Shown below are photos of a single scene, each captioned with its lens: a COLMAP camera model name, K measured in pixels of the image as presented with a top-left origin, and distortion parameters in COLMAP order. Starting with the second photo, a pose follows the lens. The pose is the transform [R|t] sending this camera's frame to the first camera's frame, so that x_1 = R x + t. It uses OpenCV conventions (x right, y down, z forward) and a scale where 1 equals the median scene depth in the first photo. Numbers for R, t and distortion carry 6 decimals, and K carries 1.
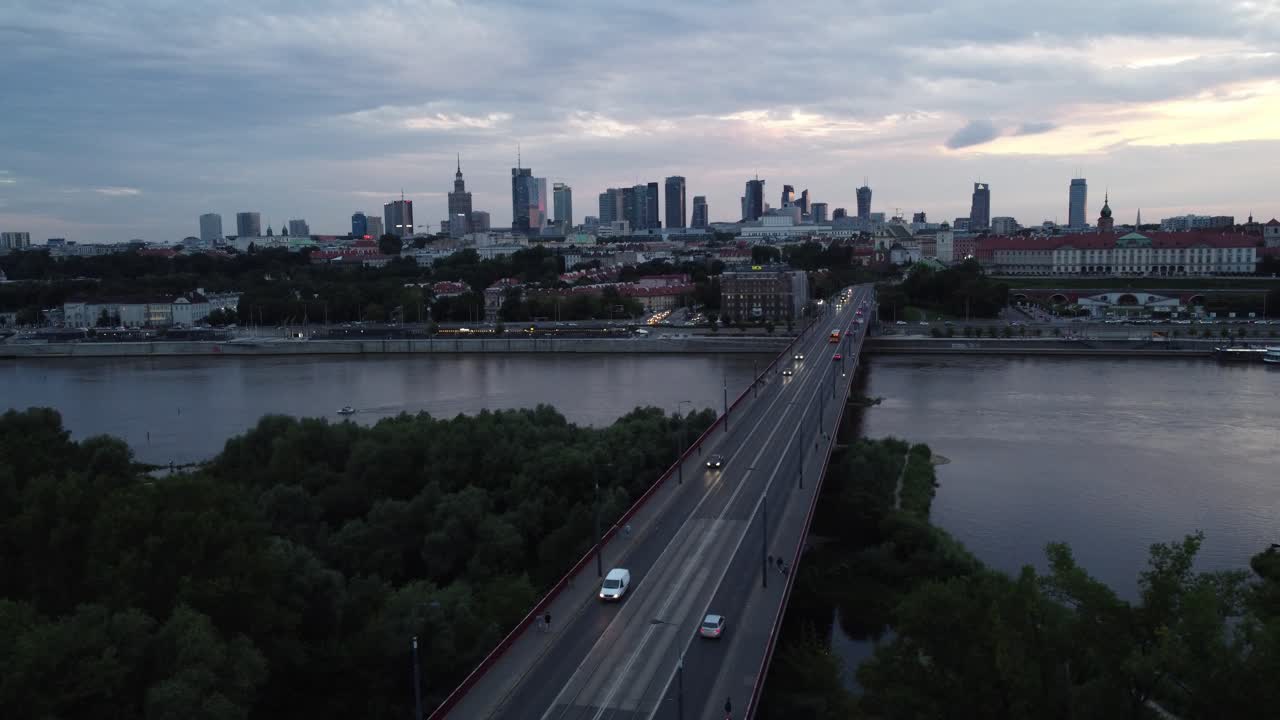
lens RADIAL K [[1019.0, 0, 636.3], [0, 1019.0, 360.8], [0, 0, 1]] dist [0.000207, 0.000910]
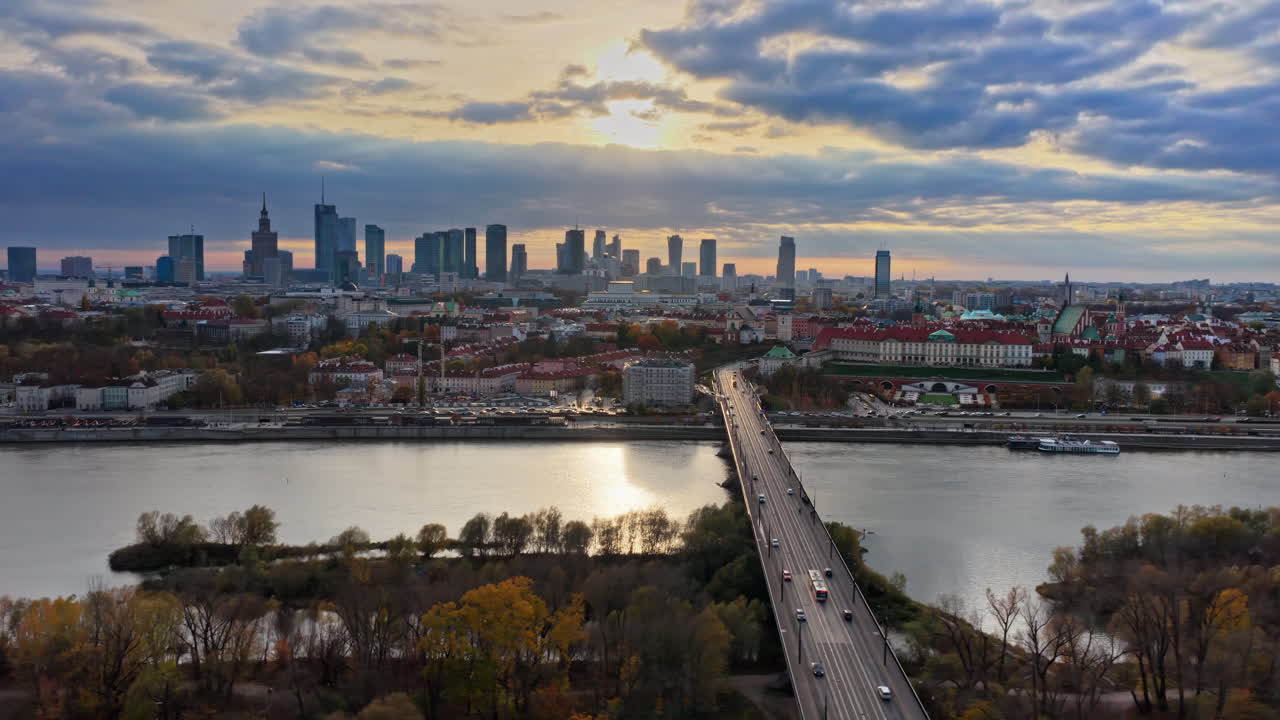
lens RADIAL K [[1096.0, 0, 644.7], [0, 1096.0, 358.9], [0, 0, 1]] dist [0.000393, 0.001953]
pose [[0.978478, 0.012694, 0.205962, -0.136814], [-0.004874, 0.999249, -0.038431, -0.038520], [-0.206296, 0.036600, 0.977805, -0.221293]]
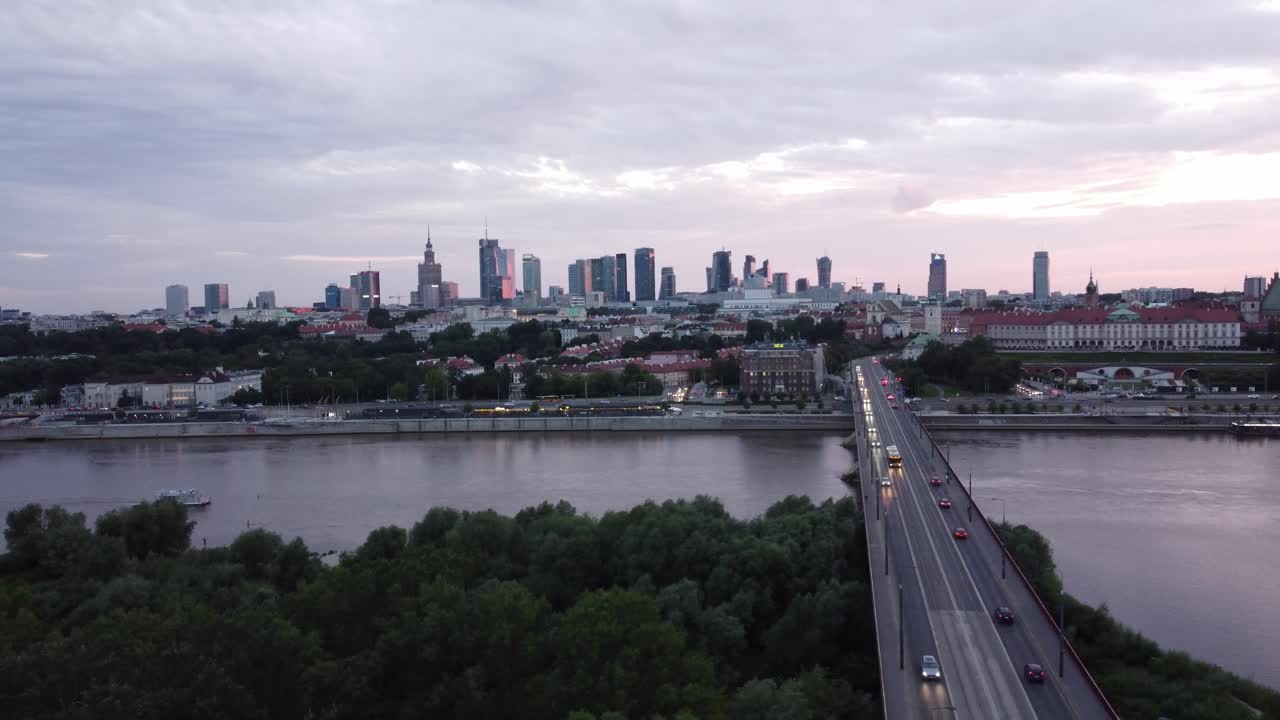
lens RADIAL K [[1019.0, 0, 636.3], [0, 1019.0, 360.8], [0, 0, 1]] dist [0.000207, 0.000910]
pose [[0.998952, -0.004954, 0.045495, -0.059285], [0.007928, 0.997826, -0.065424, -0.007965], [-0.045072, 0.065716, 0.996820, -0.016057]]
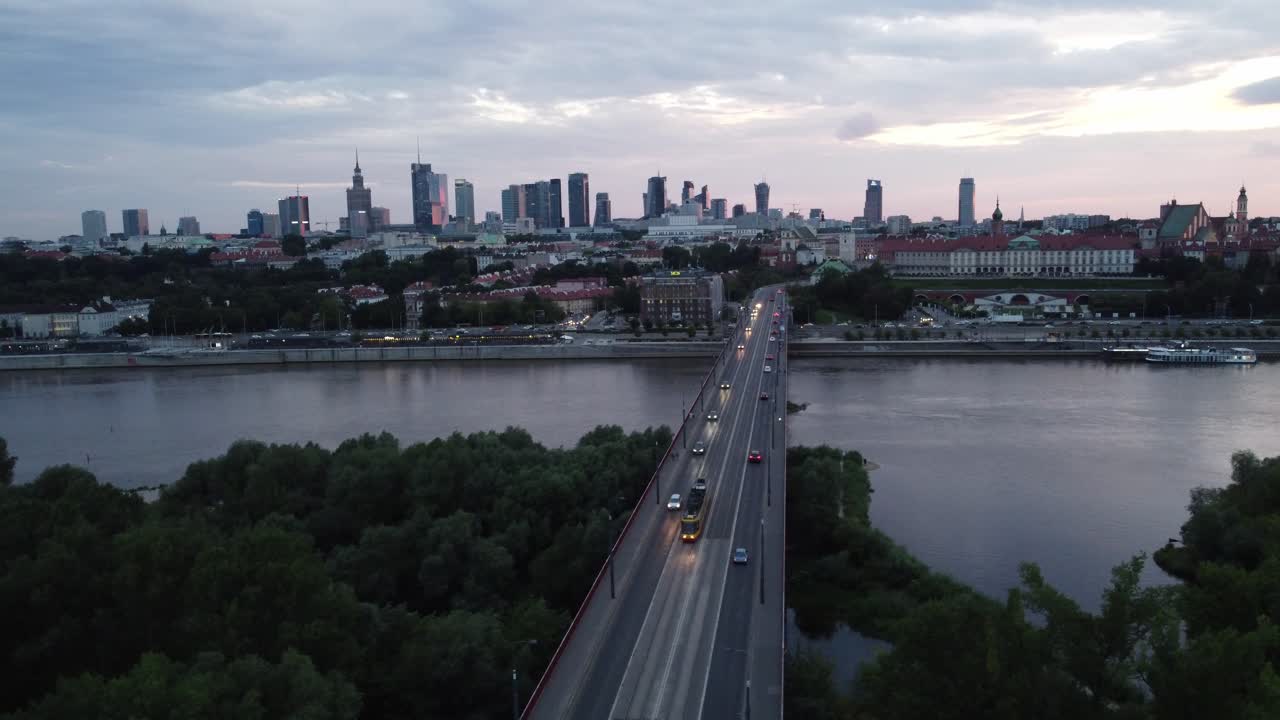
lens RADIAL K [[1019.0, 0, 636.3], [0, 1019.0, 360.8], [0, 0, 1]] dist [0.000207, 0.000910]
pose [[0.995142, -0.014698, 0.097345, -0.018367], [0.014083, 0.999876, 0.006997, -0.008690], [-0.097436, -0.005592, 0.995226, -0.016768]]
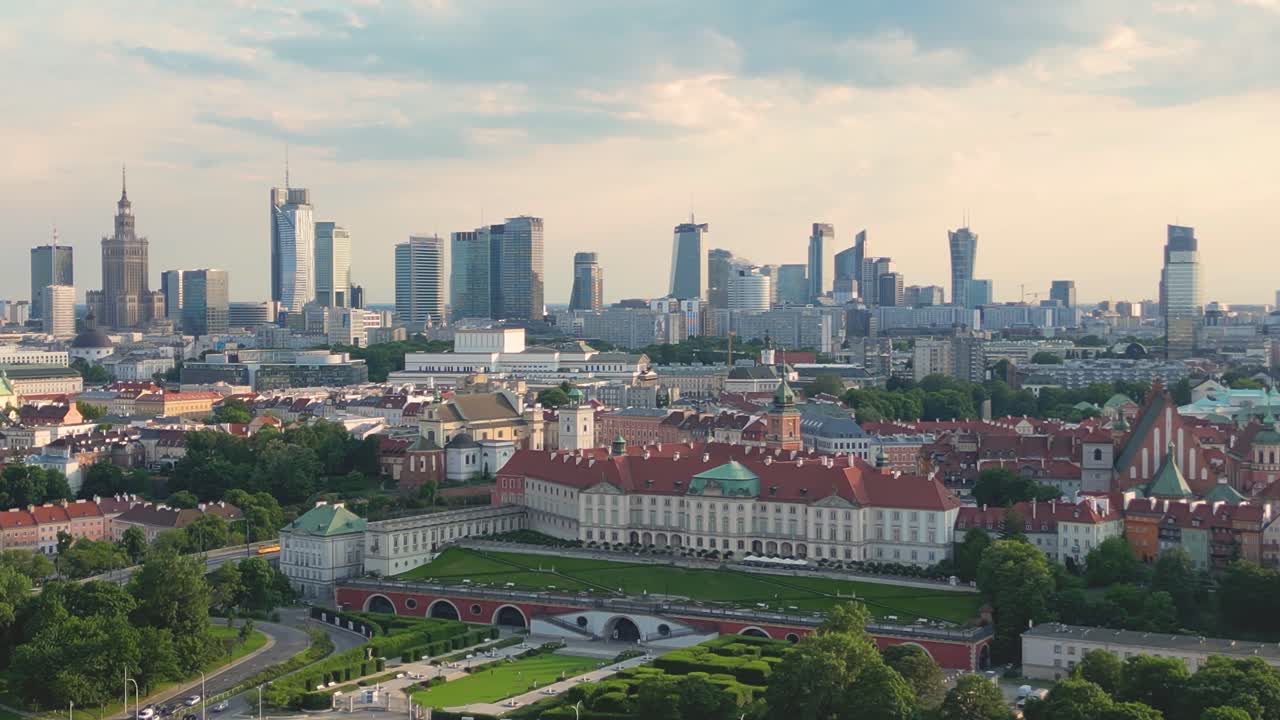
lens RADIAL K [[1871.9, 0, 640.0], [0, 1871.9, 360.0], [0, 0, 1]] dist [0.301186, -1.286520]
pose [[0.999149, 0.016578, -0.037779, 0.485656], [-0.019623, 0.996462, -0.081720, -0.103291], [0.036290, 0.082391, 0.995939, 0.148238]]
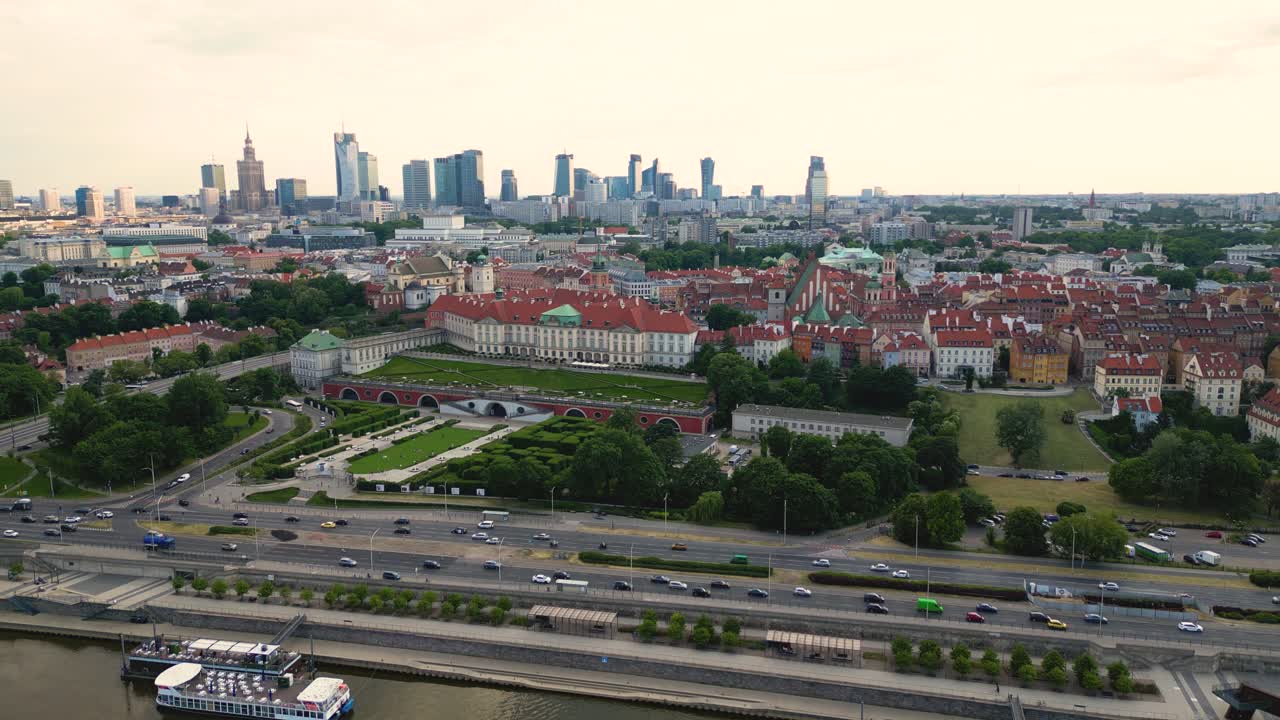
lens RADIAL K [[938.6, 0, 640.0], [0, 938.6, 360.0], [0, 0, 1]] dist [0.156384, -0.323275]
pose [[0.998112, 0.003161, 0.061344, 0.509491], [-0.006804, 0.998219, 0.059268, -0.128718], [-0.061048, -0.059574, 0.996355, 0.288273]]
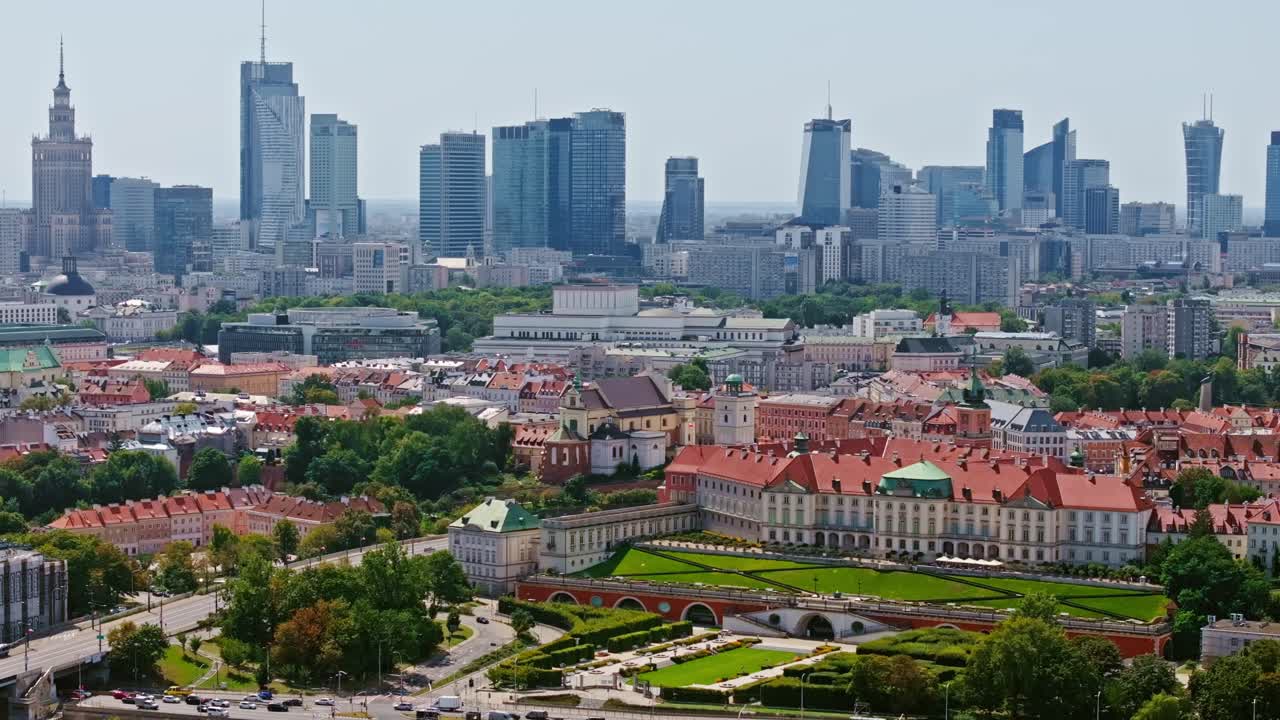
lens RADIAL K [[2883.3, 0, 640.0], [0, 2883.3, 360.0], [0, 0, 1]] dist [-0.134109, 0.050770]
pose [[0.997520, 0.026450, -0.065217, 0.452923], [-0.030052, 0.998040, -0.054890, -0.098693], [0.063637, 0.056714, 0.996360, -0.276416]]
